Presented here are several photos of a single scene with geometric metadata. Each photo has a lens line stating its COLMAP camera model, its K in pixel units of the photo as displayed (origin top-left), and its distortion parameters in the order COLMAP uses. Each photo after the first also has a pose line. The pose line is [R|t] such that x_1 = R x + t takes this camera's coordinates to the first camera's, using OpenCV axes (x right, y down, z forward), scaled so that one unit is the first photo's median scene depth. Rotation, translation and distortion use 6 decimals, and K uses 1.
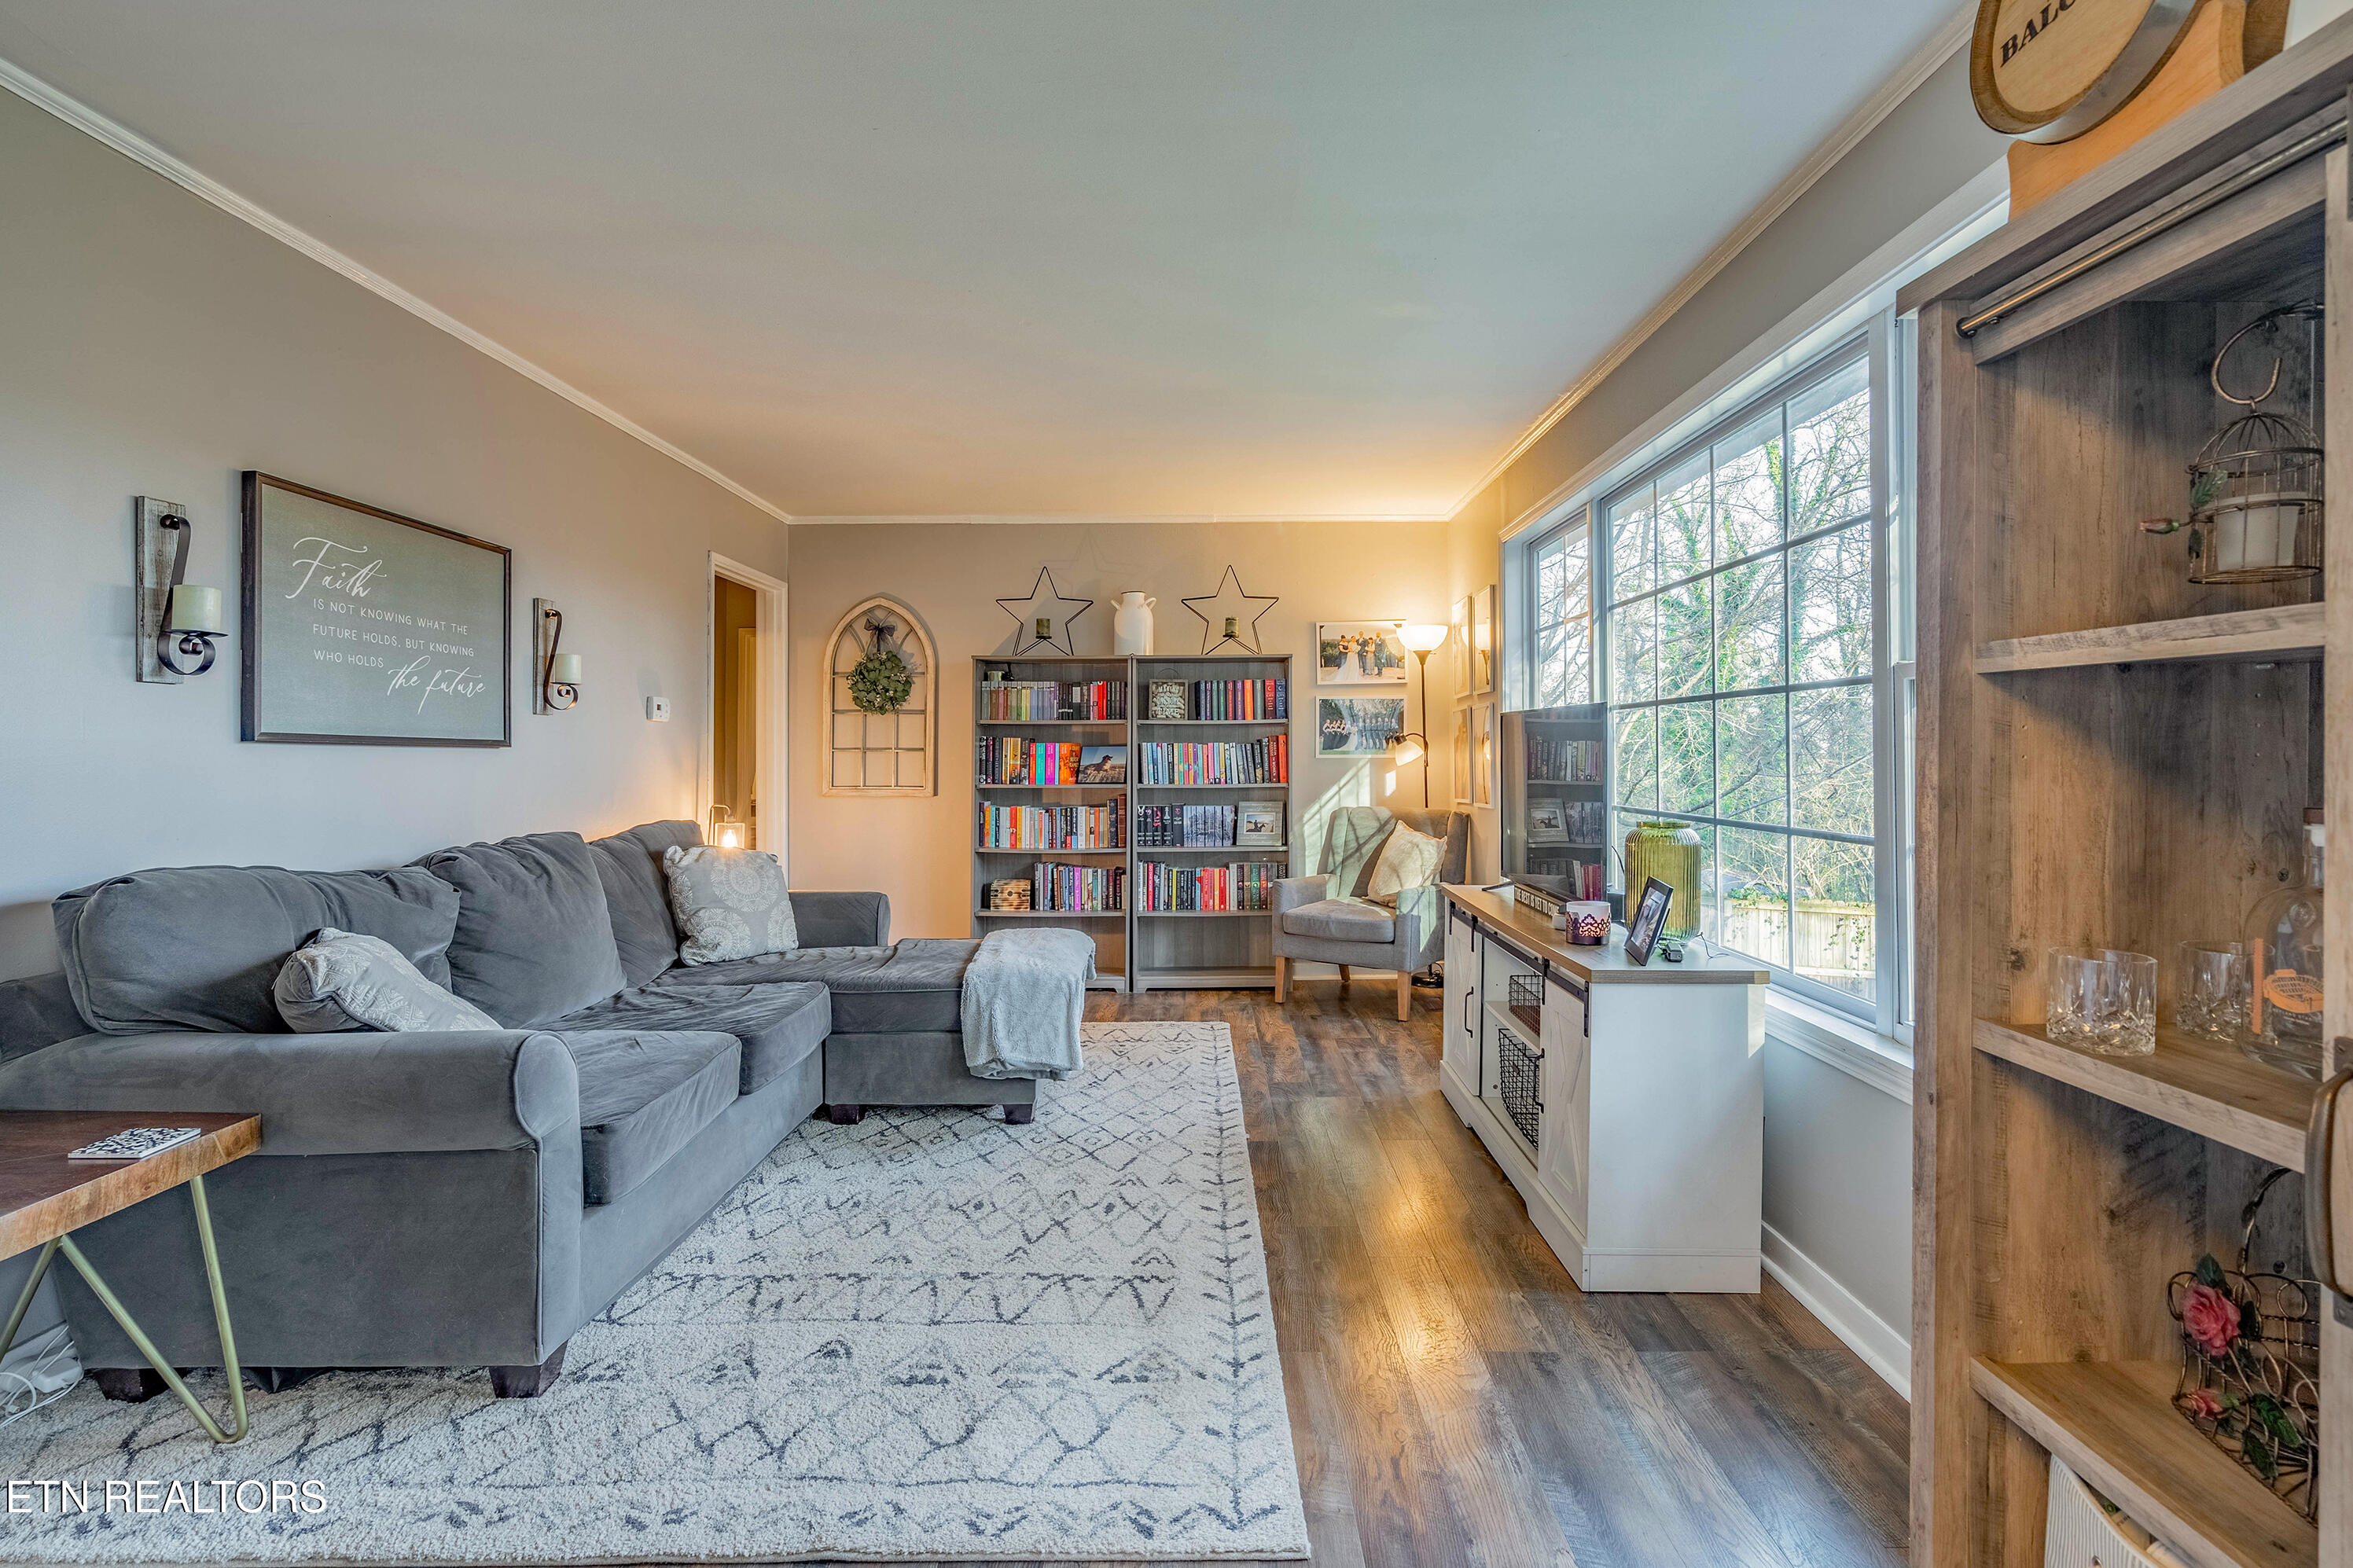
lens RADIAL K [[1086.4, 0, 1177.4], [0, 1086.4, 764.4], [0, 0, 1]] dist [-0.003333, 0.000441]
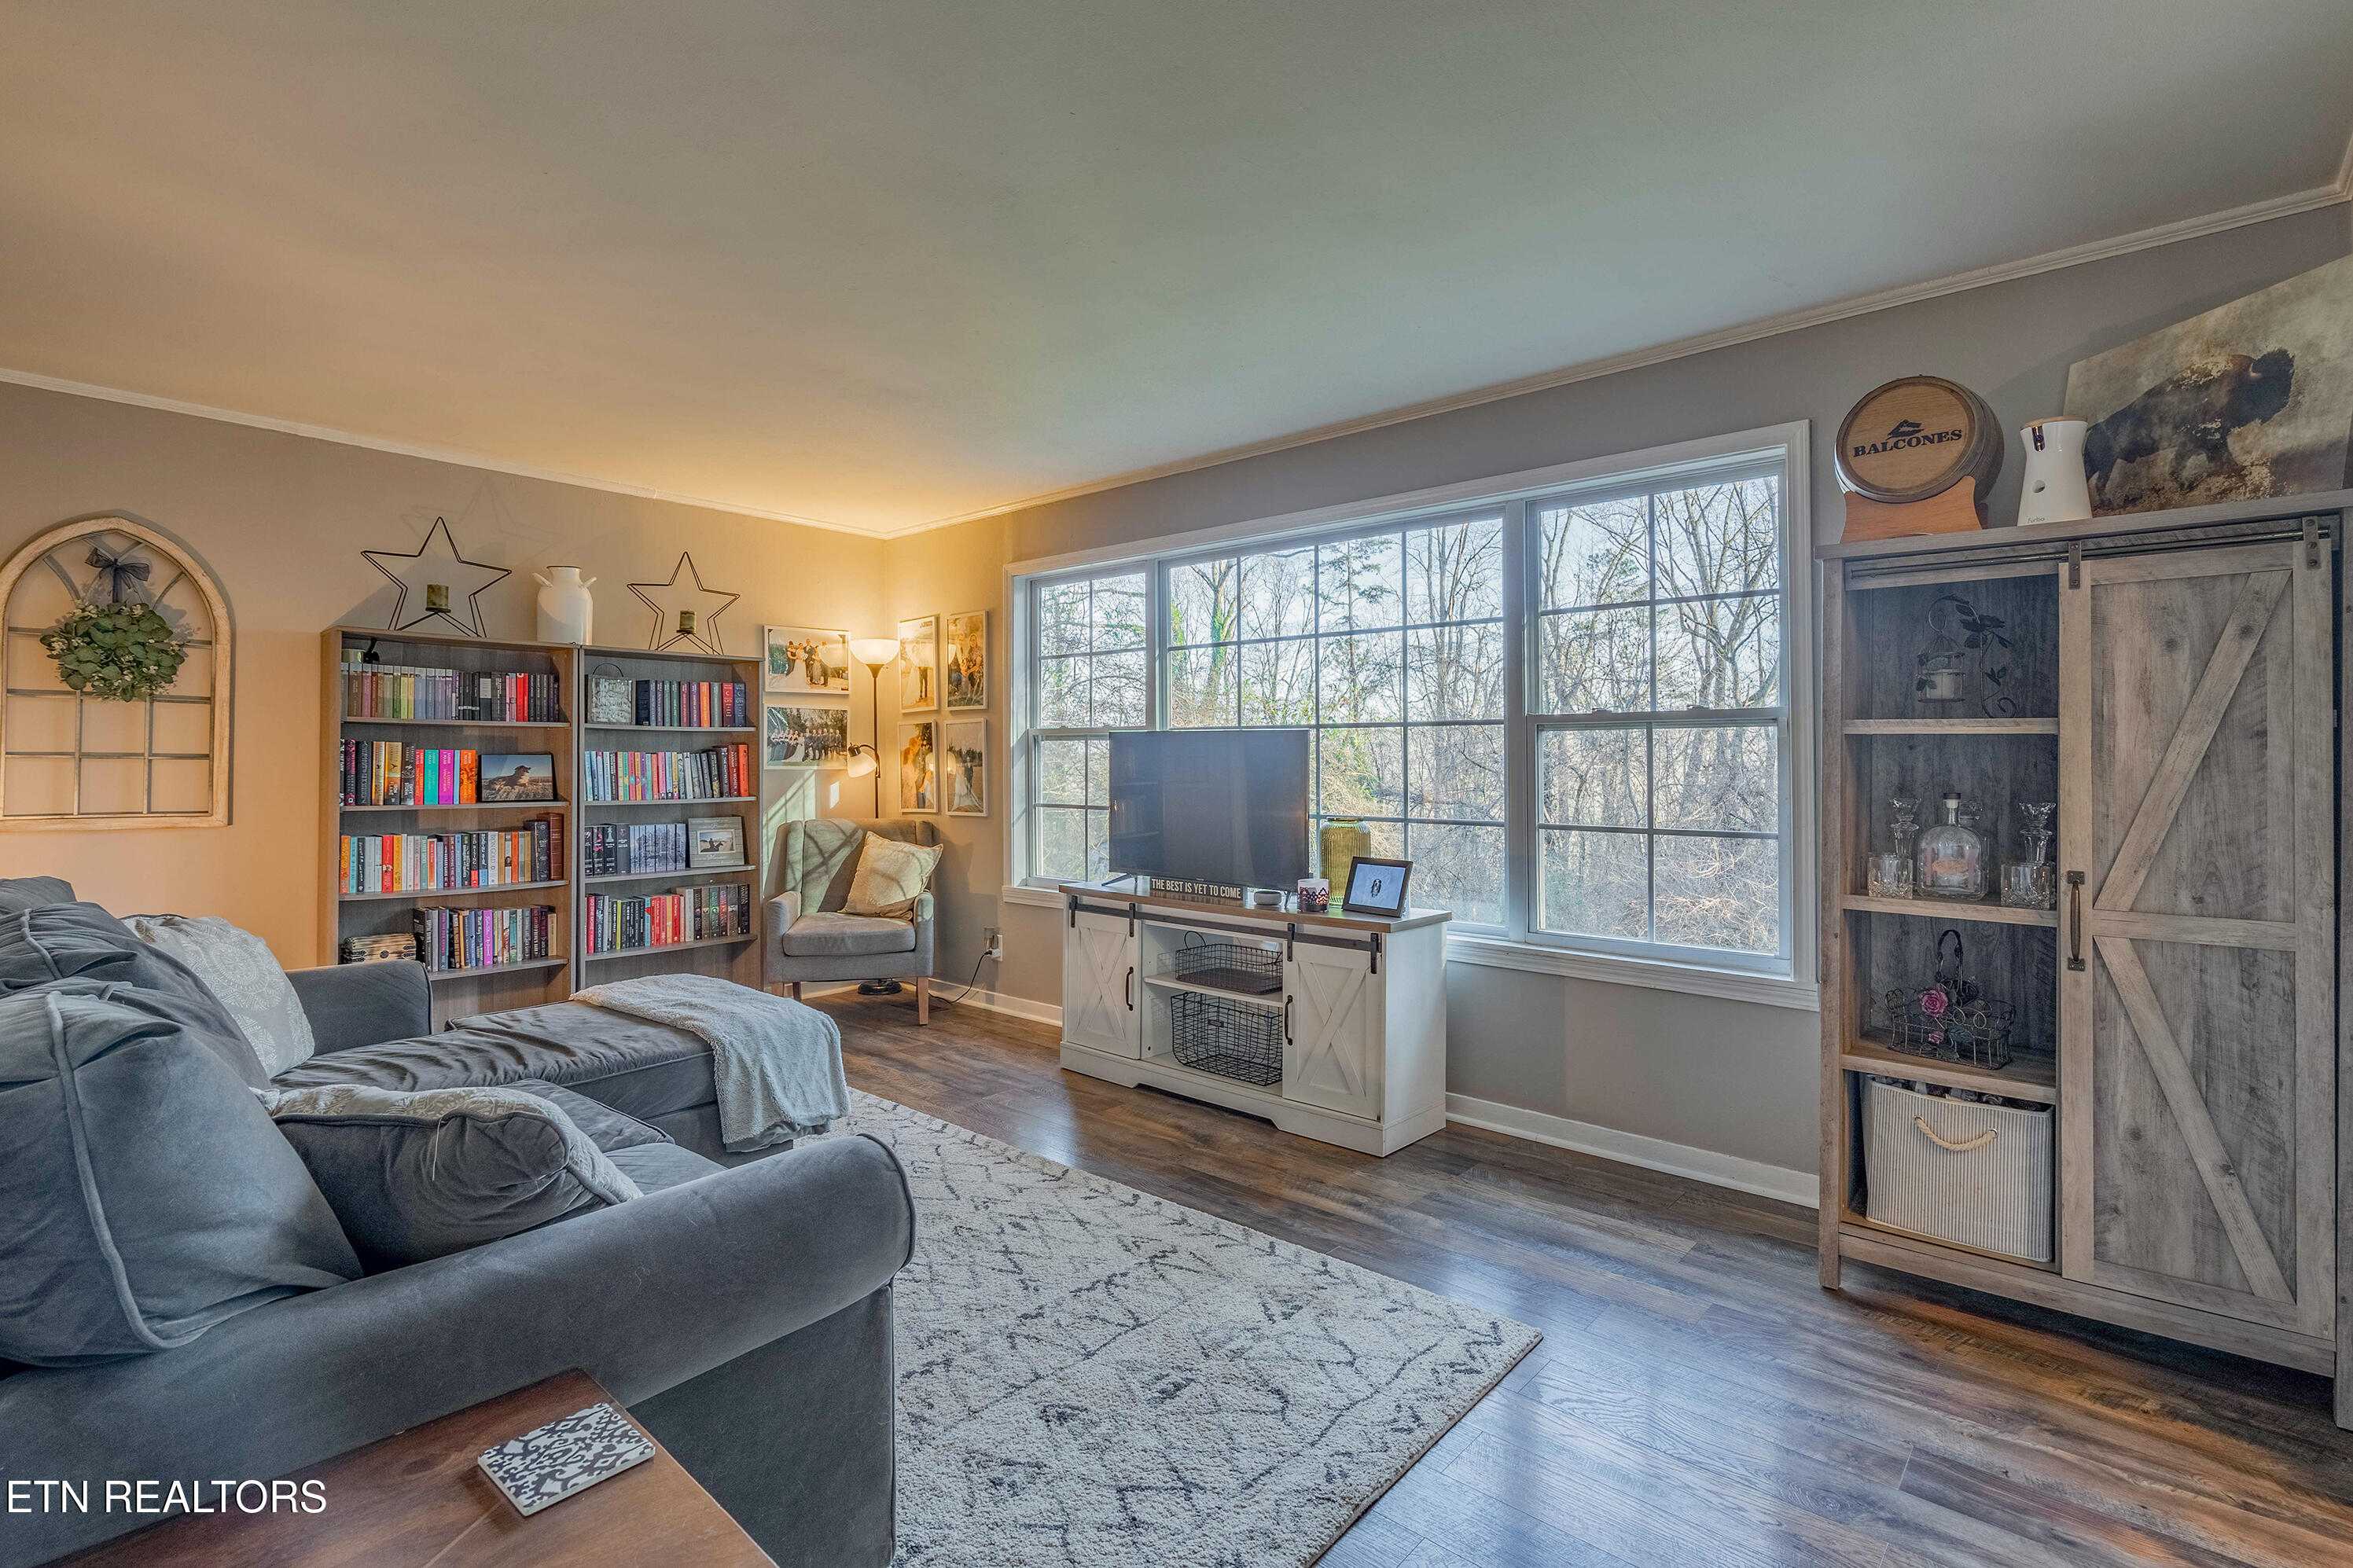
lens RADIAL K [[1086.4, 0, 1186.3], [0, 1086.4, 764.5], [0, 0, 1]] dist [-0.003333, 0.000441]
pose [[0.661008, 0.003698, 0.750370, -0.344484], [0.002440, 0.999972, -0.007078, -0.002651], [-0.750375, 0.006510, 0.660981, 0.110693]]
